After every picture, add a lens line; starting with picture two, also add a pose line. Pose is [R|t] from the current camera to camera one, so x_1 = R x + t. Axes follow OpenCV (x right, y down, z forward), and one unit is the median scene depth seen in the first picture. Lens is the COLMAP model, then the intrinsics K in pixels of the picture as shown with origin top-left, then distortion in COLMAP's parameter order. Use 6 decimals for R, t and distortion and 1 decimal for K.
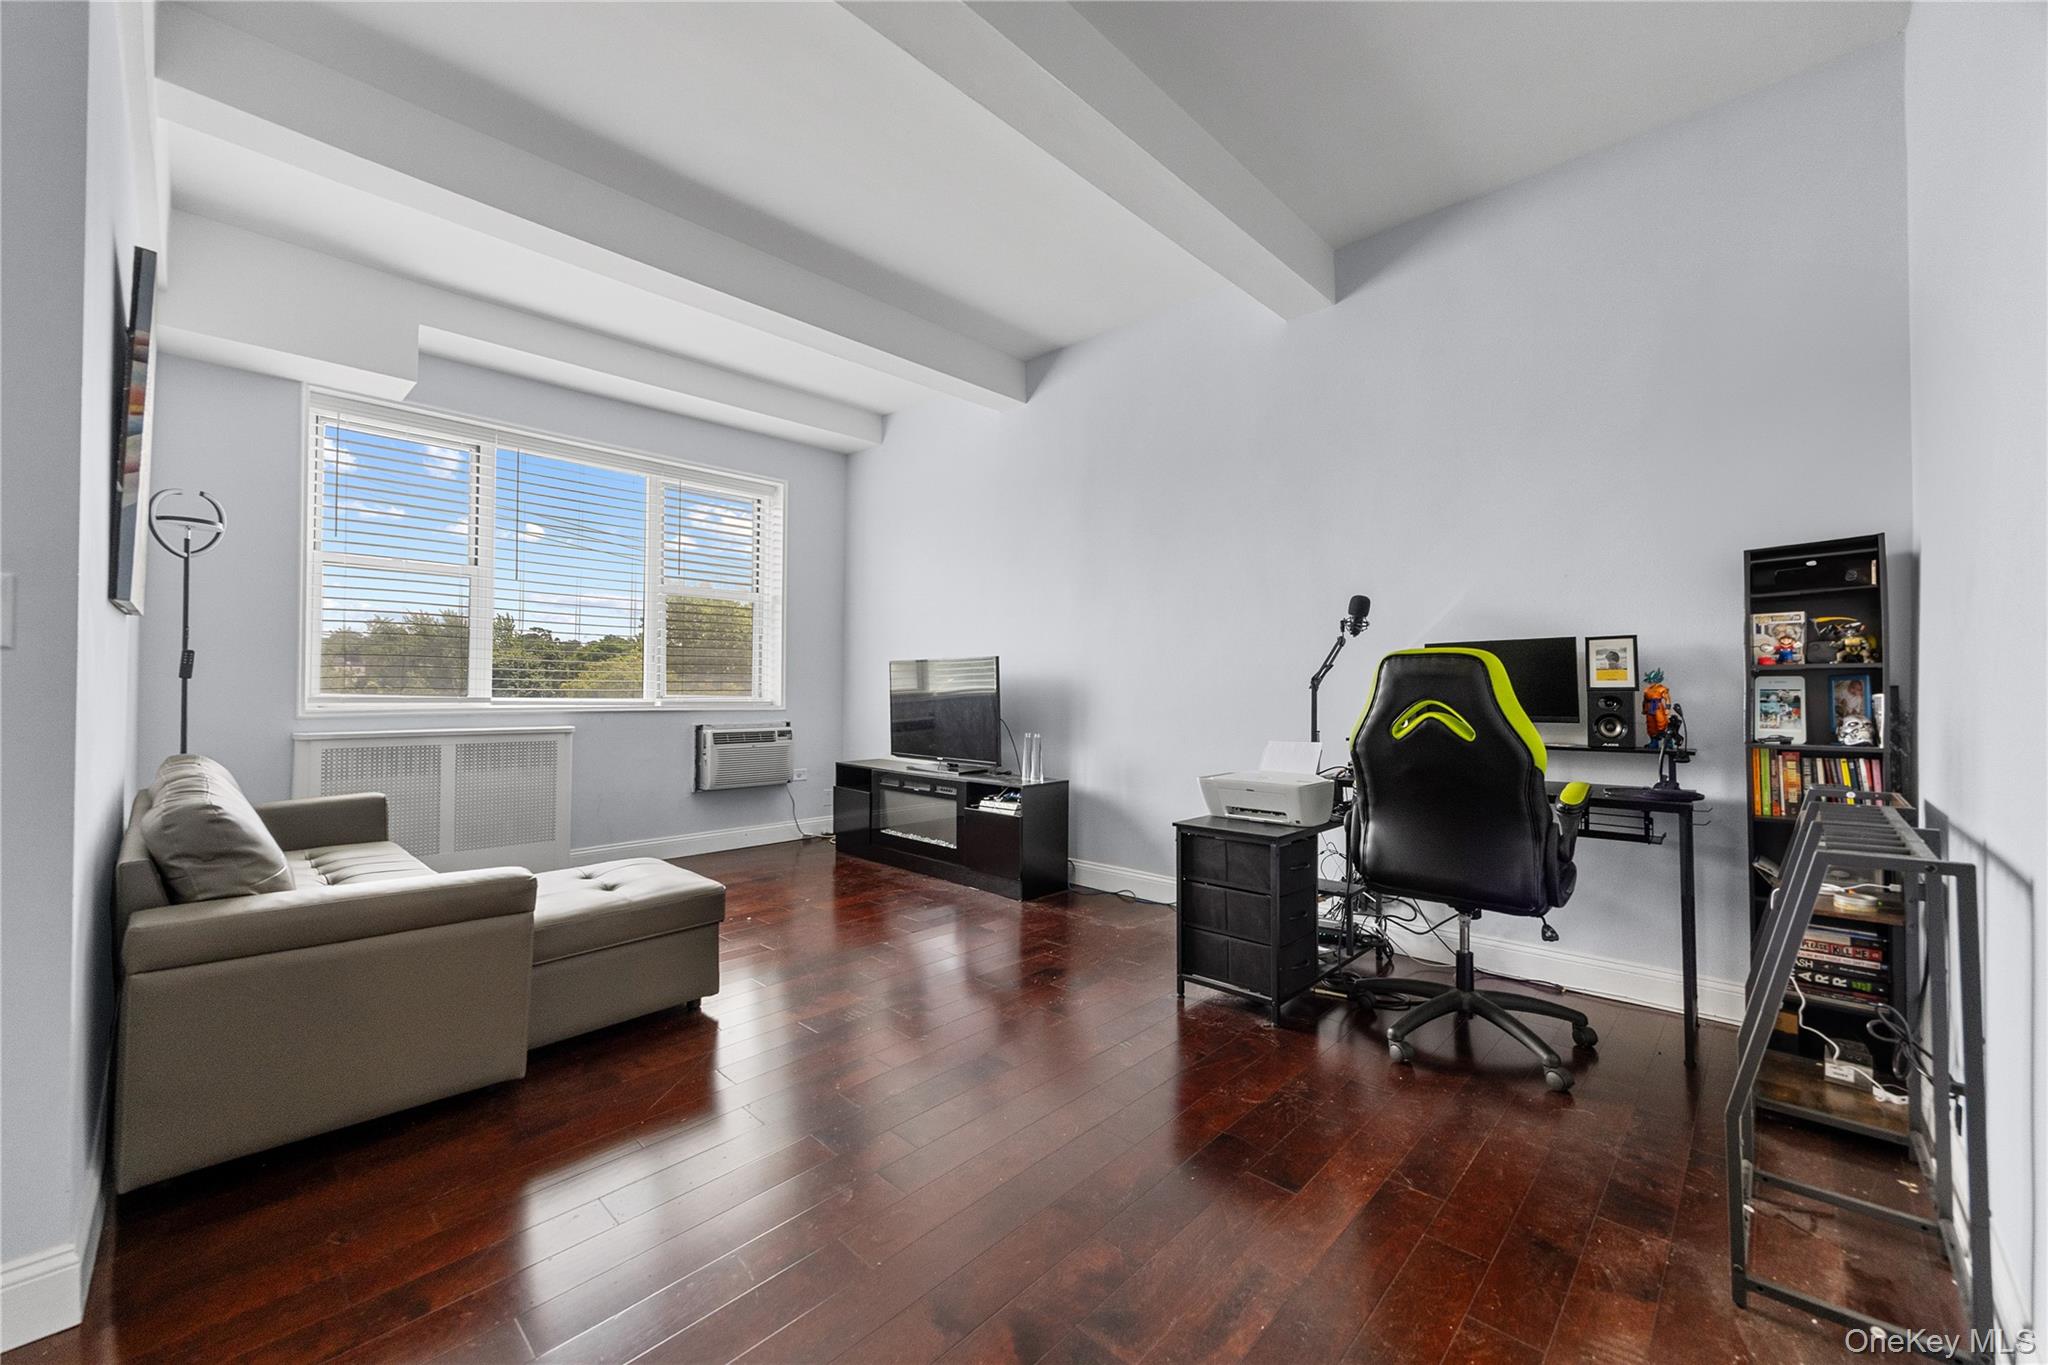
lens RADIAL K [[802.3, 0, 1024.0], [0, 802.3, 682.5], [0, 0, 1]] dist [0.000361, 0.000038]
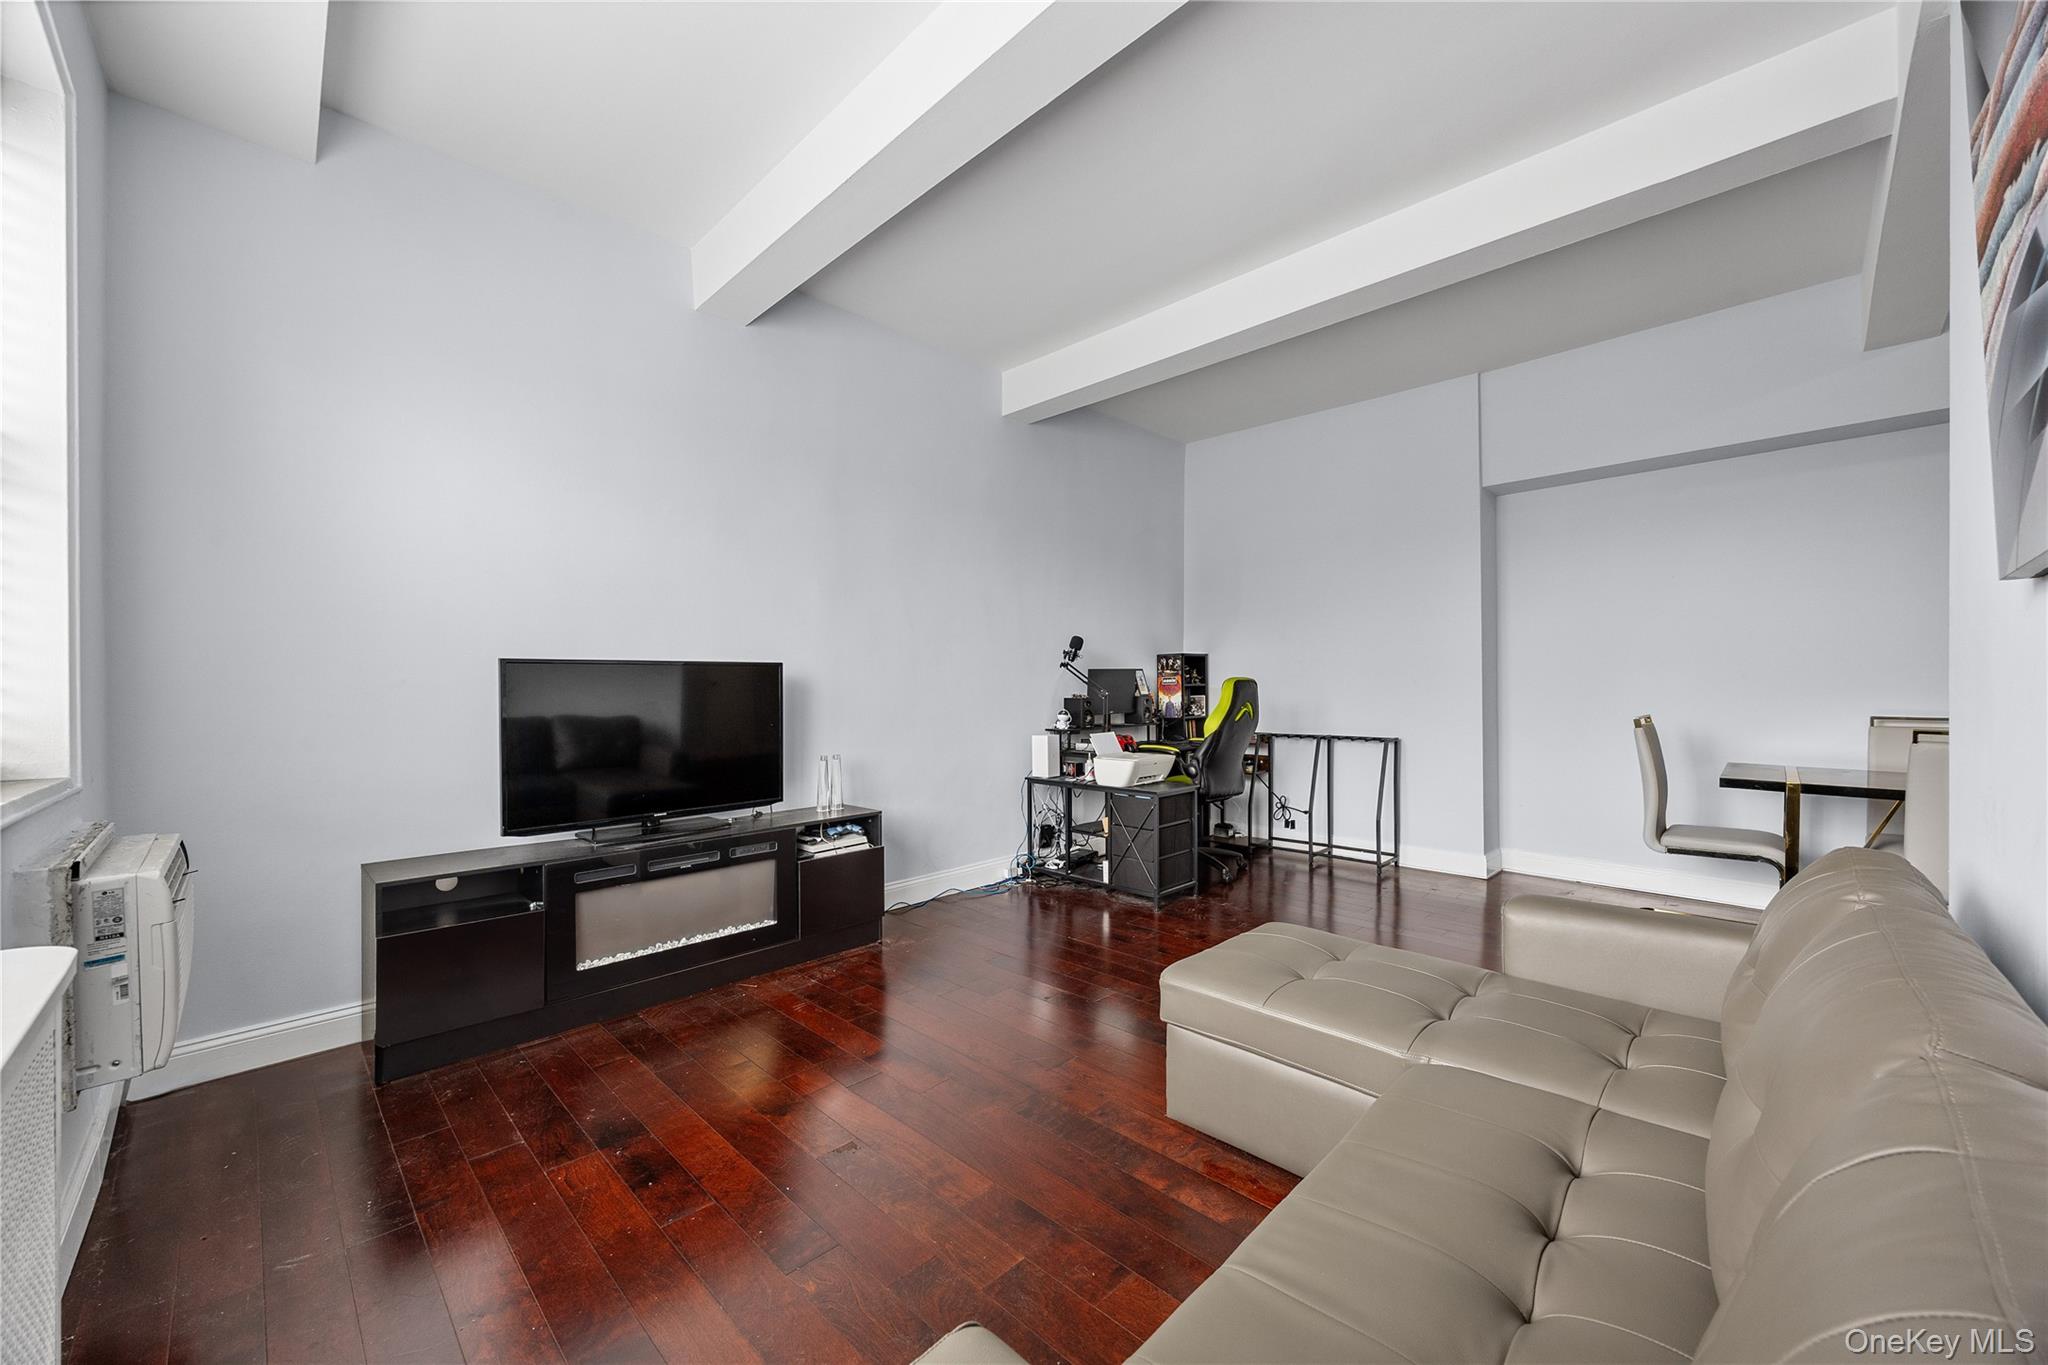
lens RADIAL K [[802.3, 0, 1024.0], [0, 802.3, 682.5], [0, 0, 1]] dist [0.000361, 0.000038]
pose [[0.026997, 0.005936, 0.999618, -1.348878], [0.006231, 0.999962, -0.006106, -0.011546], [-0.999616, 0.006394, 0.026959, 1.260312]]
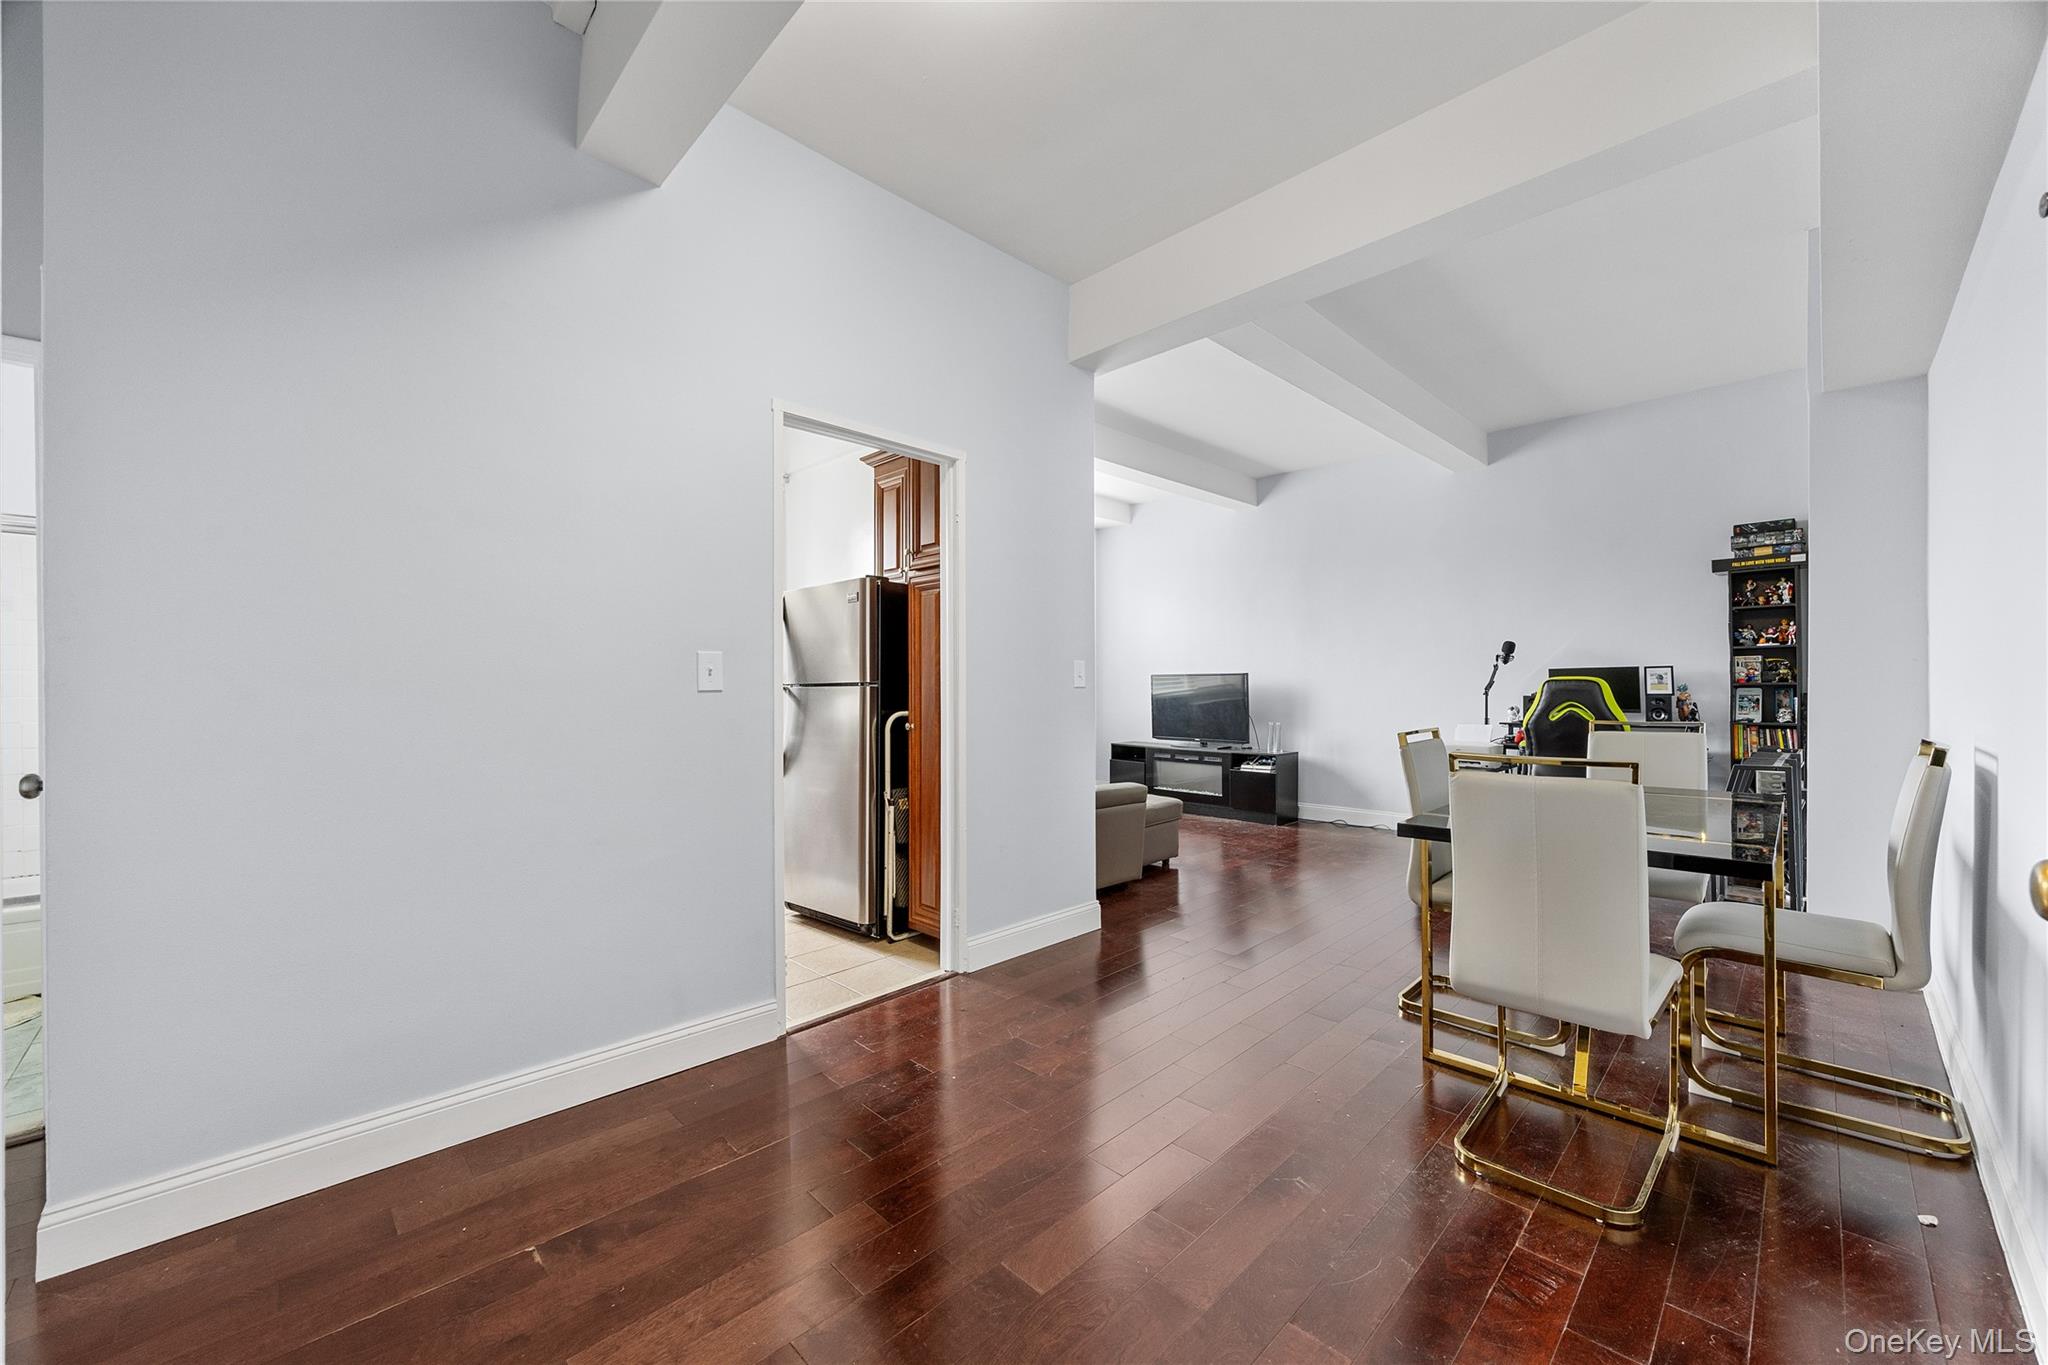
lens RADIAL K [[763.7, 0, 1024.5], [0, 763.7, 689.4], [0, 0, 1]] dist [0.000438, 0.000017]
pose [[0.999055, -0.008241, -0.042674, -0.678898], [0.008768, 0.999887, 0.012175, -0.038641], [0.042569, -0.012538, 0.999015, -0.854135]]
